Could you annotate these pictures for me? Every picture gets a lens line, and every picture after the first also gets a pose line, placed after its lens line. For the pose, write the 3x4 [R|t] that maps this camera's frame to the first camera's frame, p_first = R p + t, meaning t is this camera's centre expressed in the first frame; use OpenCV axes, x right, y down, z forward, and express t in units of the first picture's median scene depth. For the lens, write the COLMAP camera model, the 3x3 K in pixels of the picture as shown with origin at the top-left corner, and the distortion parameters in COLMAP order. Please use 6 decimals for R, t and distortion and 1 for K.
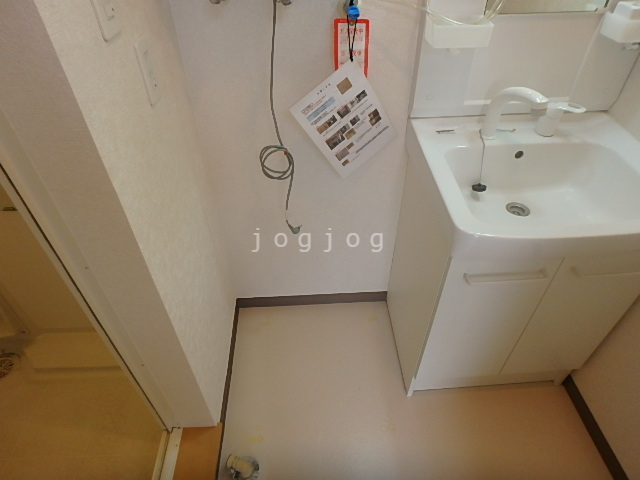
lens RADIAL K [[393.8, 0, 315.9], [0, 393.8, 237.2], [0, 0, 1]] dist [-0.050454, 0.025420]
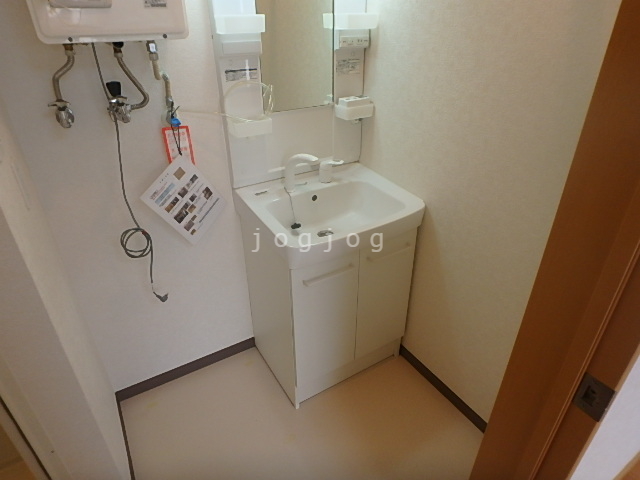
lens RADIAL K [[393.8, 0, 315.9], [0, 393.8, 237.2], [0, 0, 1]] dist [-0.050454, 0.025420]
pose [[0.882383, -0.223392, 0.414121, -0.108912], [0.307957, 0.939611, -0.149314, 0.144322], [-0.355757, 0.259283, 0.897892, -0.274709]]
